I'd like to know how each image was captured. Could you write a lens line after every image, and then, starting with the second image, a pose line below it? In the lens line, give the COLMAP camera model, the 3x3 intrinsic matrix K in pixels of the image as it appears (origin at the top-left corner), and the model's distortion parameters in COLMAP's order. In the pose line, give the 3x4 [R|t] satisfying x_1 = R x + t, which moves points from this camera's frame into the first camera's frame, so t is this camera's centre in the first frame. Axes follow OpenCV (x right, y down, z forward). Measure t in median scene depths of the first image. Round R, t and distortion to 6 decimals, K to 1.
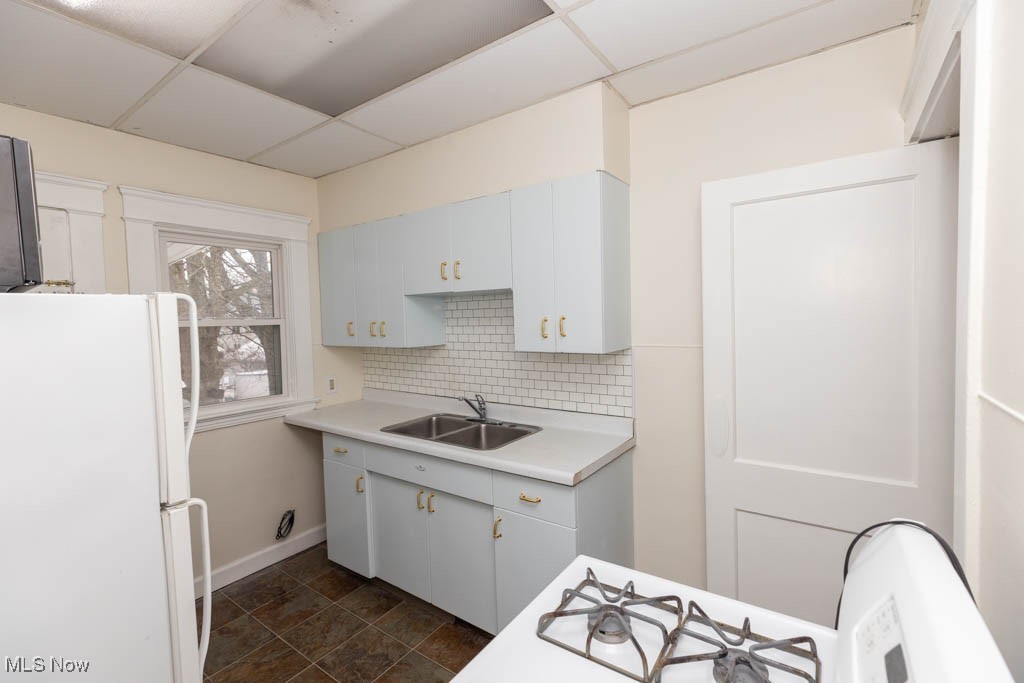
lens RADIAL K [[456.4, 0, 506.5], [0, 456.4, 327.3], [0, 0, 1]] dist [0.000097, -0.000150]
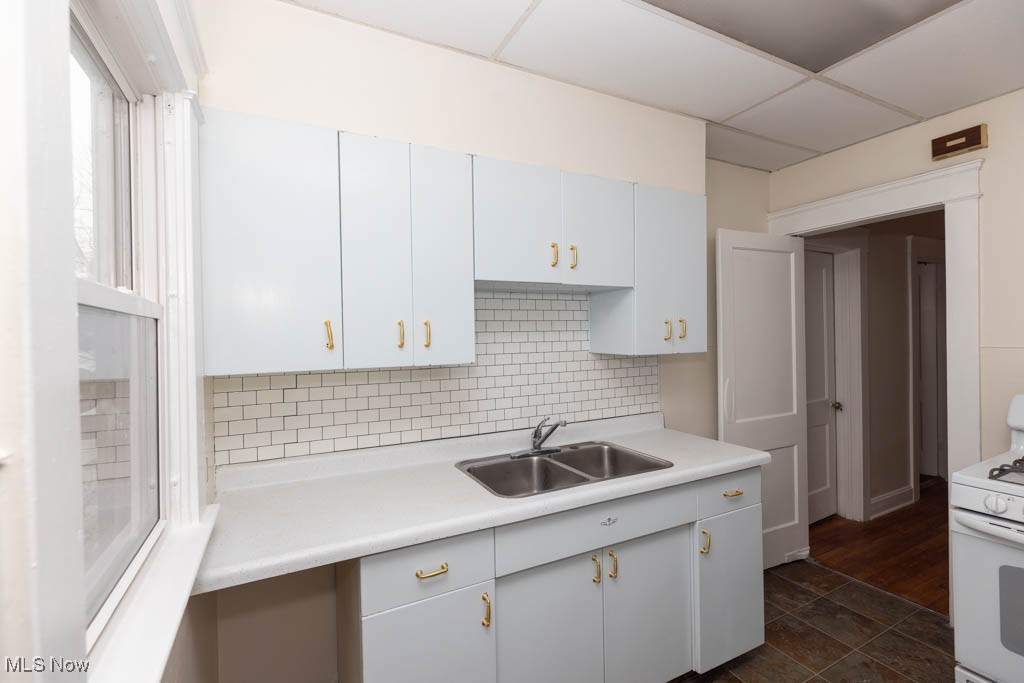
lens RADIAL K [[456.4, 0, 506.5], [0, 456.4, 327.3], [0, 0, 1]] dist [0.000097, -0.000150]
pose [[0.453973, 0.020596, 0.890777, -0.833734], [0.020541, 0.999225, -0.033571, 0.016590], [-0.890779, 0.033538, 0.453198, 0.734657]]
